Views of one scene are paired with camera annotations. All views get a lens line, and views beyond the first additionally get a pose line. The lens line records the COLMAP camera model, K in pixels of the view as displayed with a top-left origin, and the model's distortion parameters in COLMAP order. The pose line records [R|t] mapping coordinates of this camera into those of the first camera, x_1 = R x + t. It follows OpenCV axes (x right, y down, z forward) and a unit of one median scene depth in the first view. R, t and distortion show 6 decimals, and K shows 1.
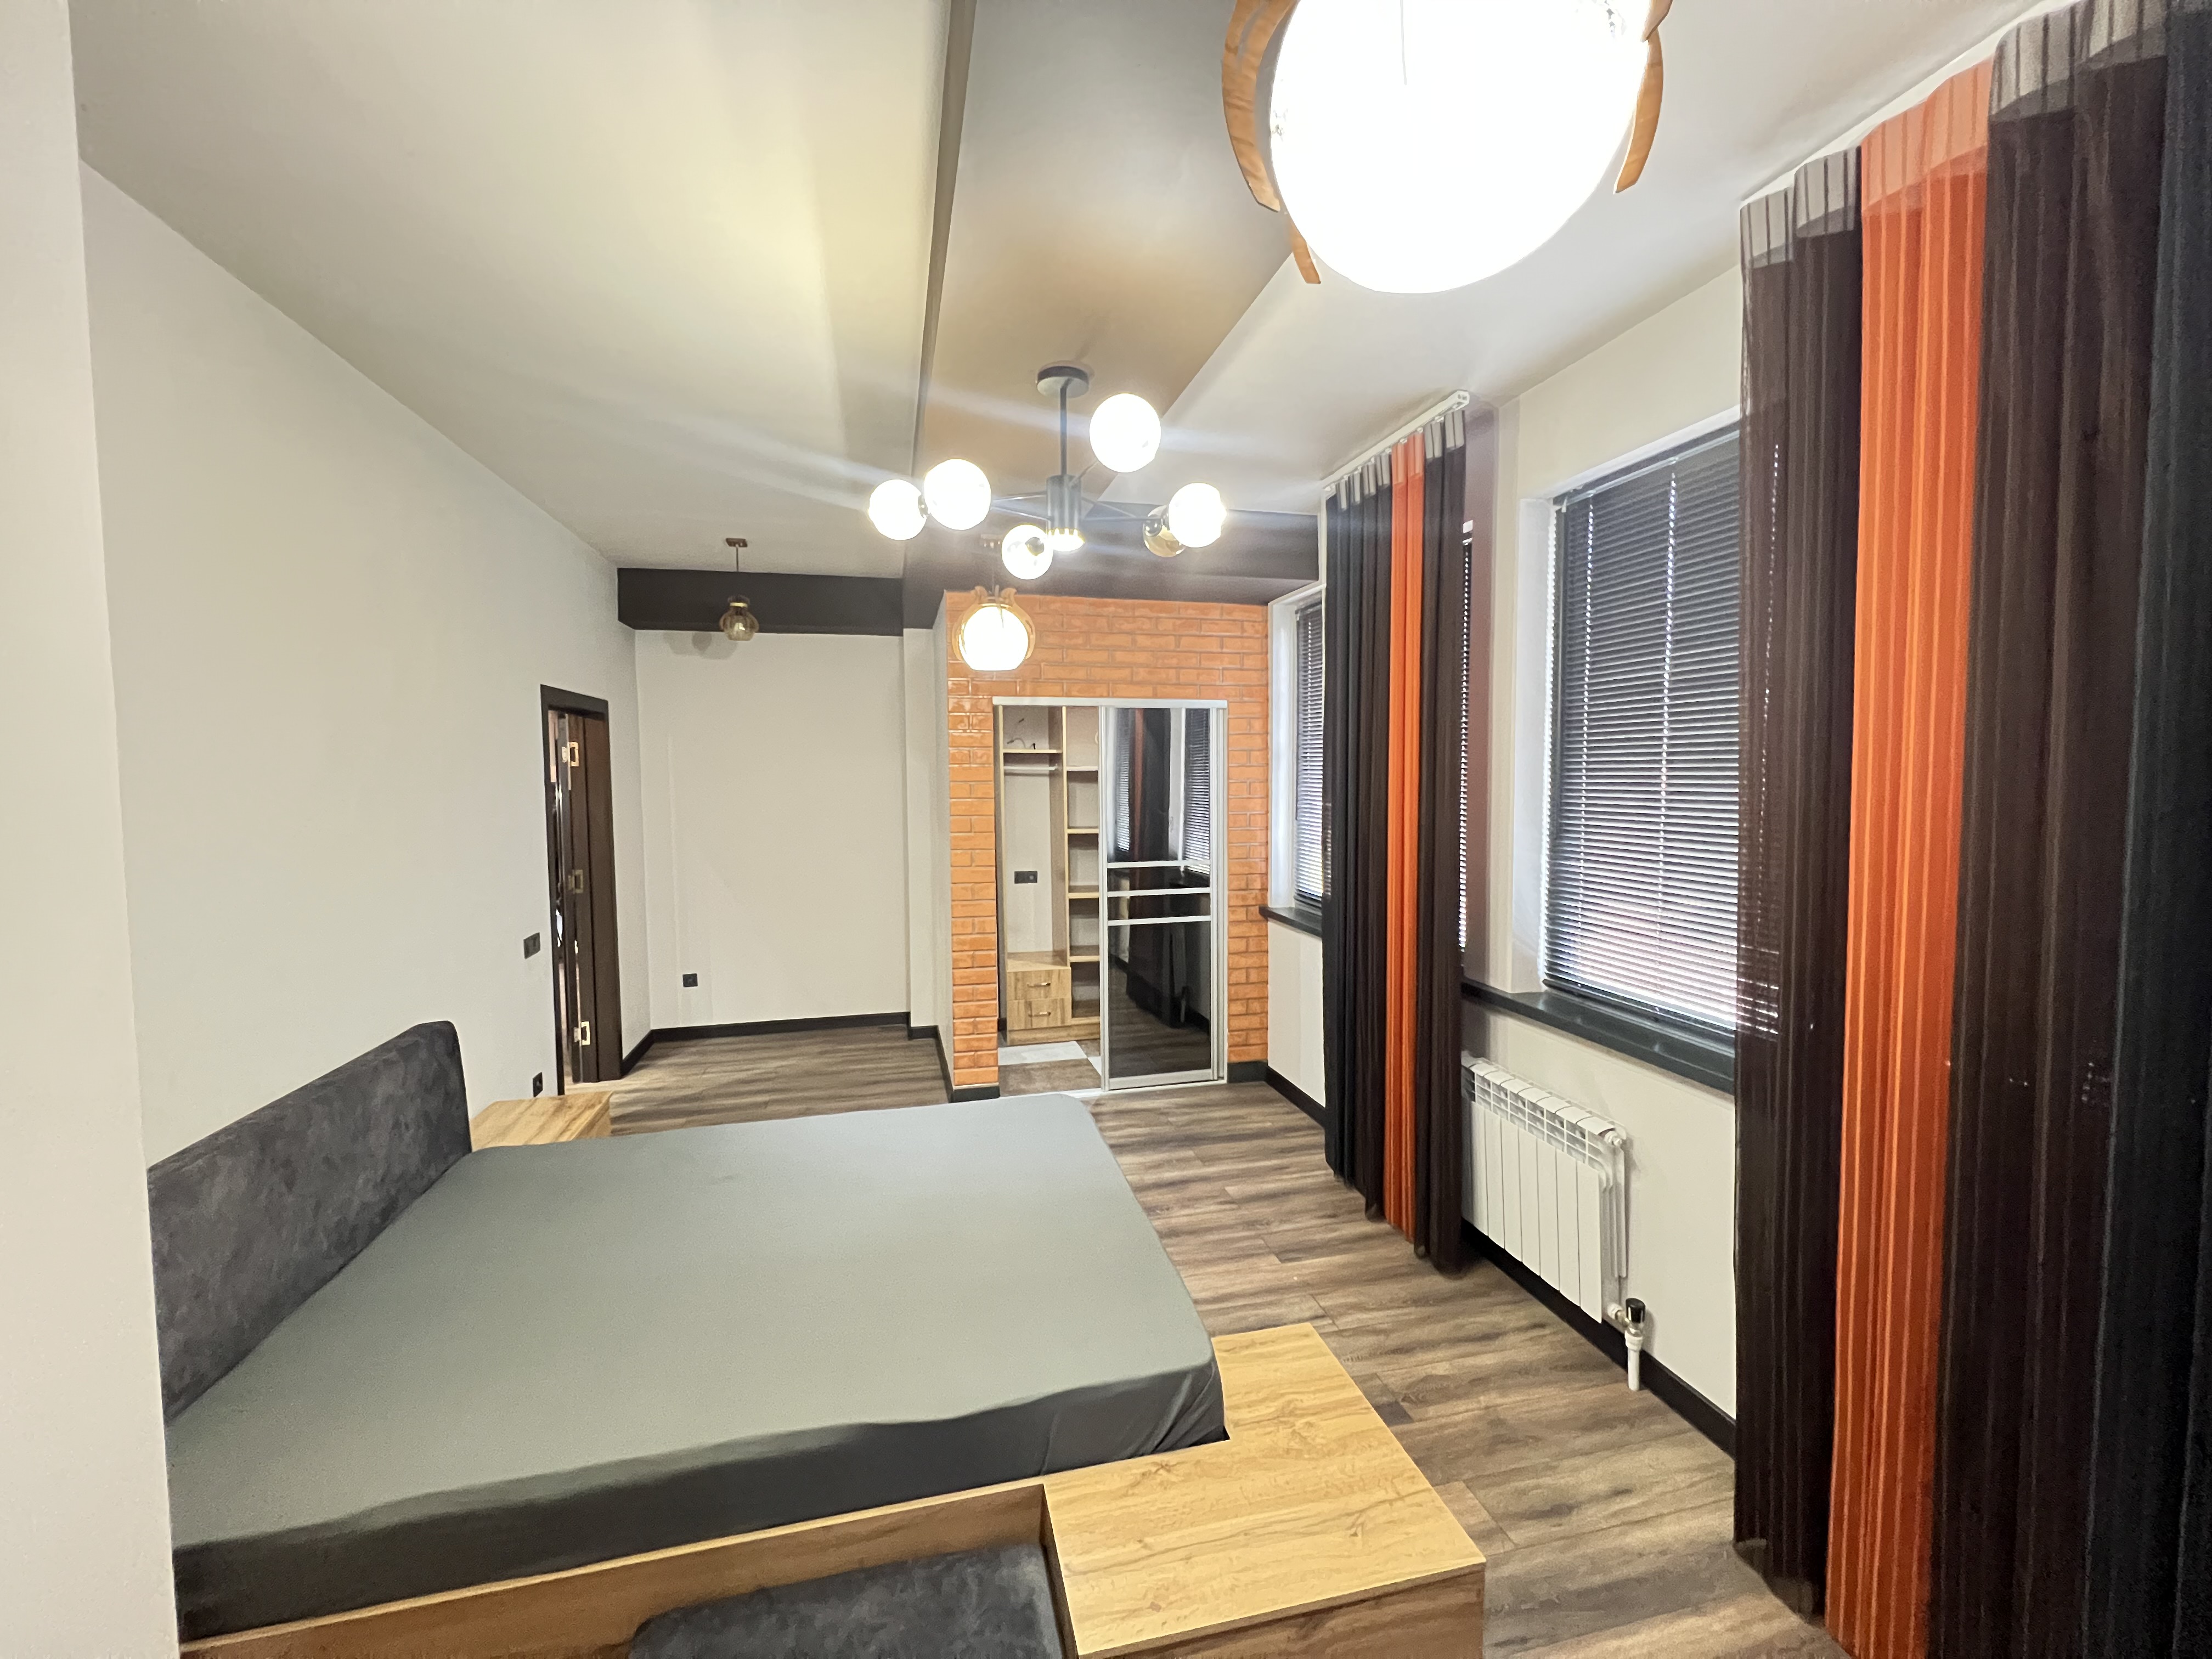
lens RADIAL K [[883.1, 0, 1103.9], [0, 883.1, 819.7], [0, 0, 1]] dist [-0.003617, 0.000416]
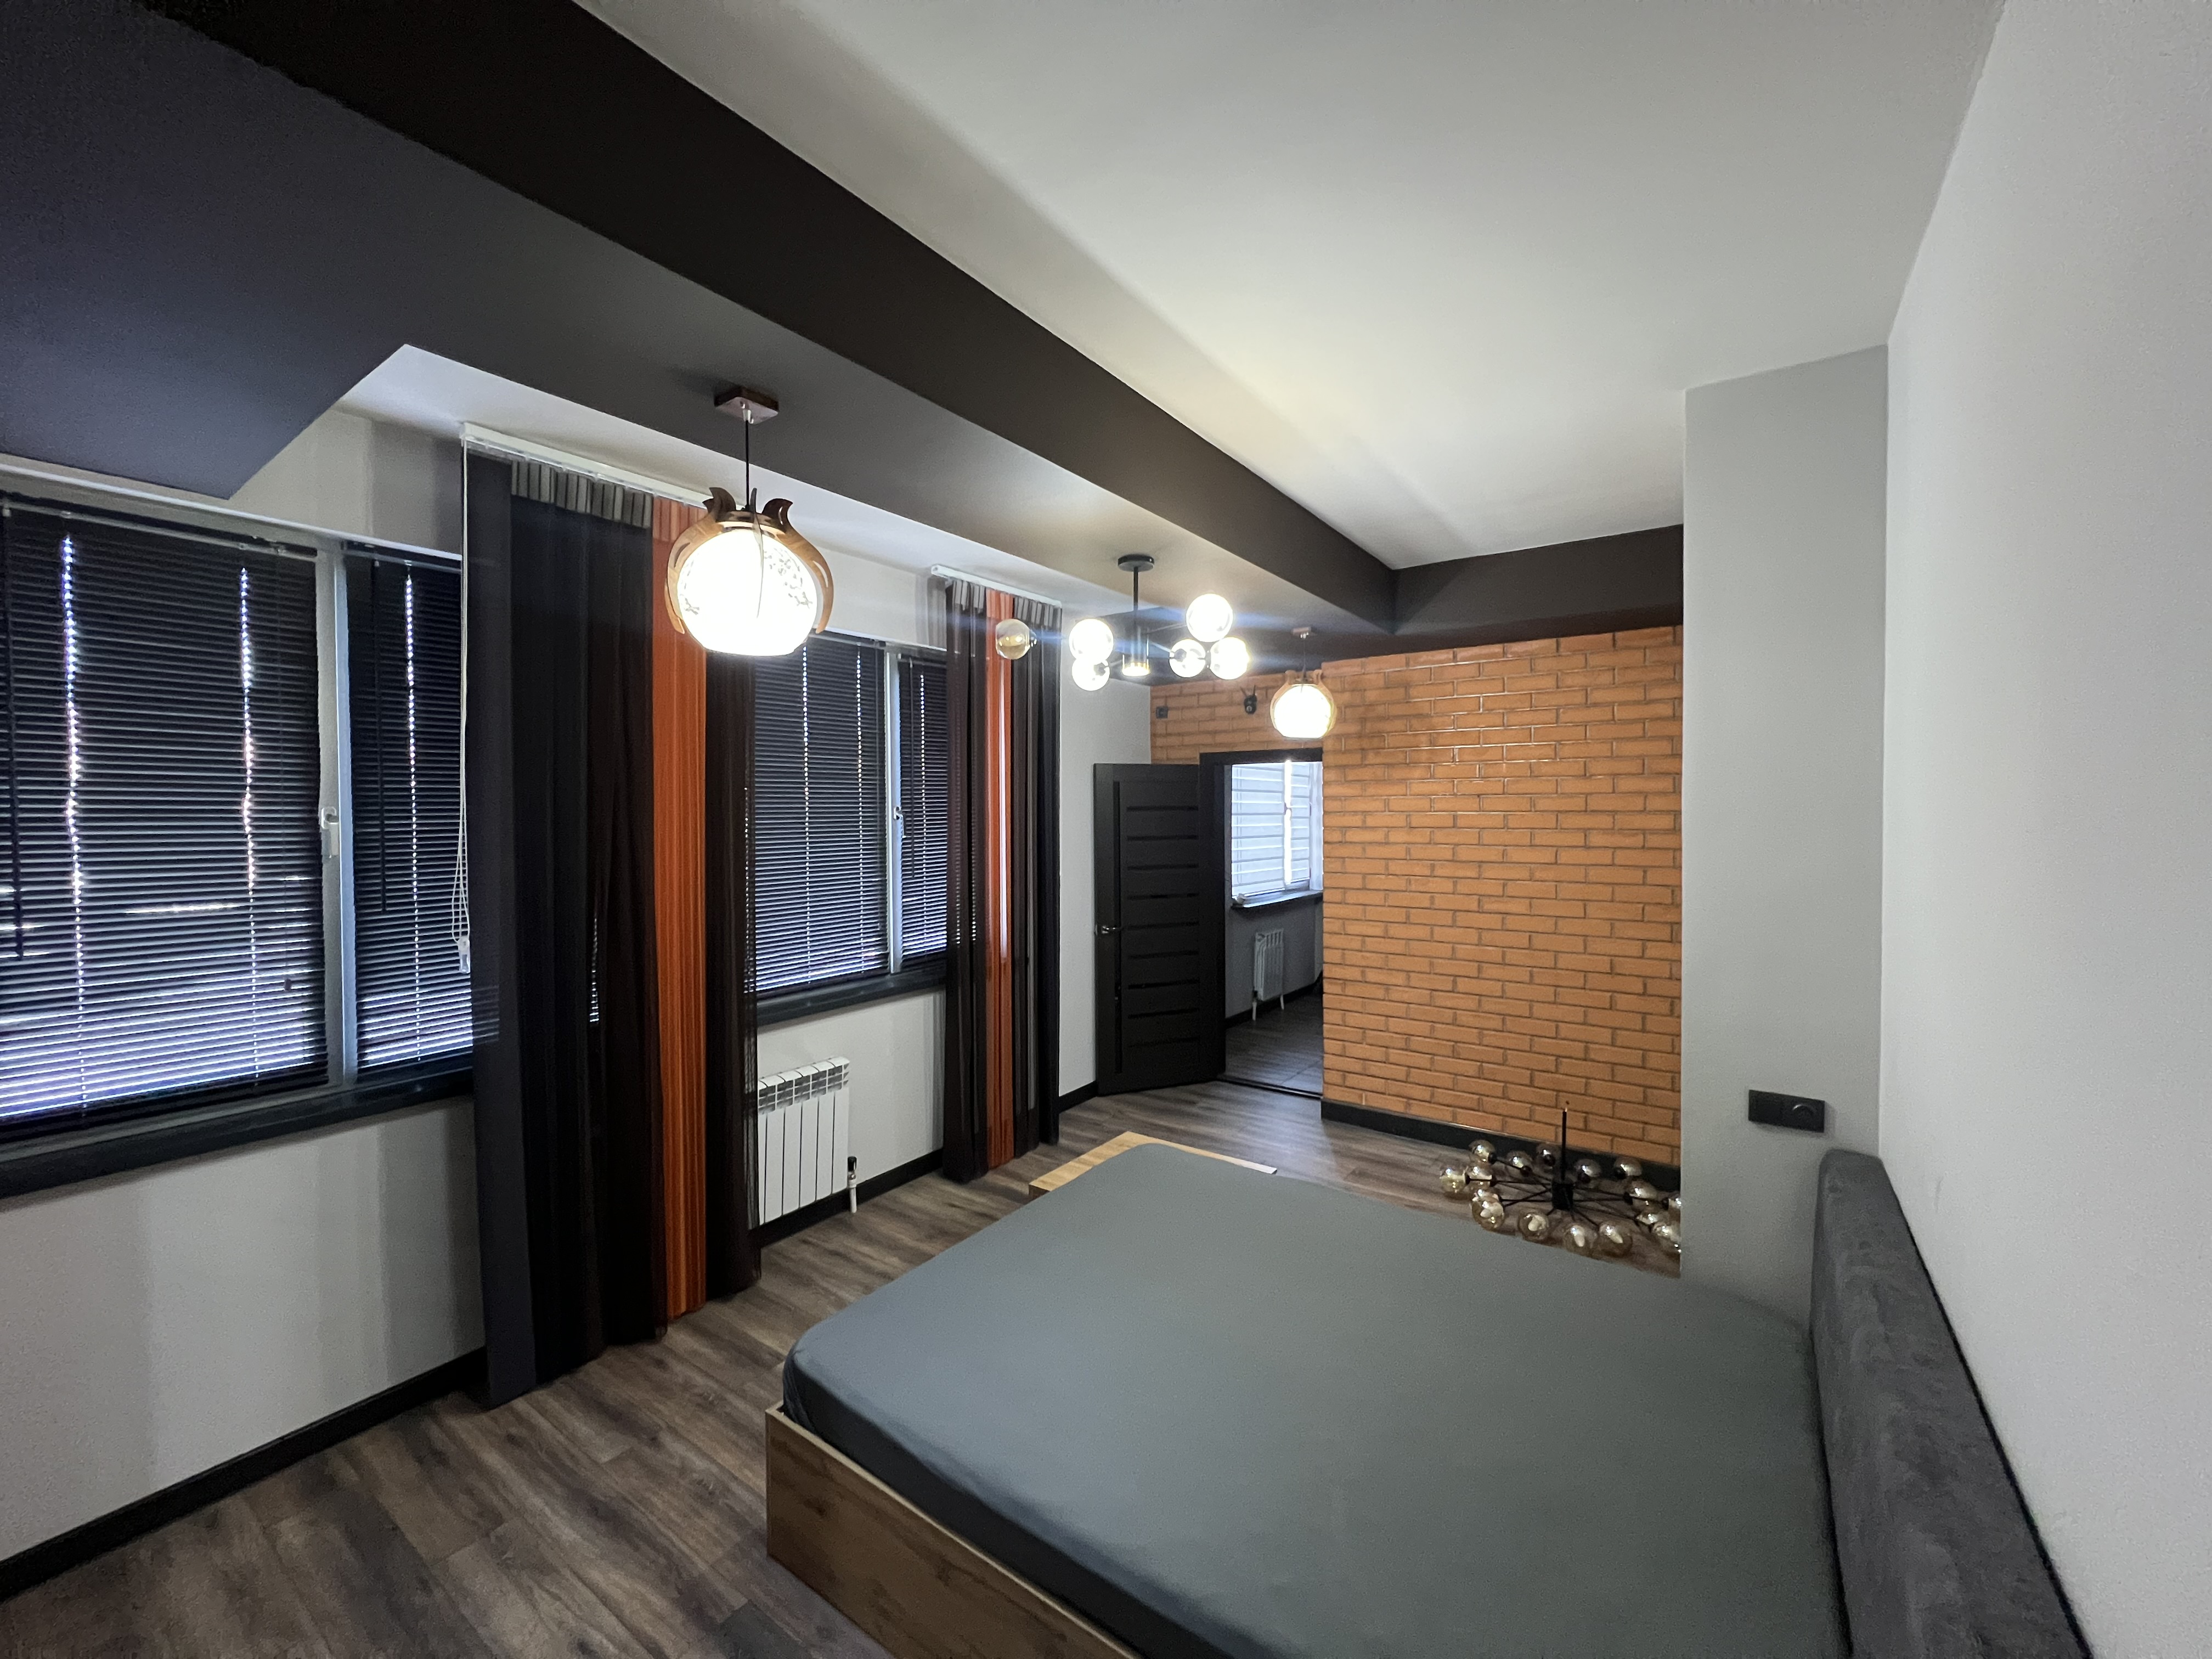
lens RADIAL K [[883.1, 0, 1102.7], [0, 883.1, 821.2], [0, 0, 1]] dist [-0.003617, 0.000416]
pose [[-0.658246, -0.000047, 0.752803, -0.744475], [0.050086, 0.997781, 0.043857, -0.094912], [-0.751135, 0.066574, -0.656783, 1.360703]]
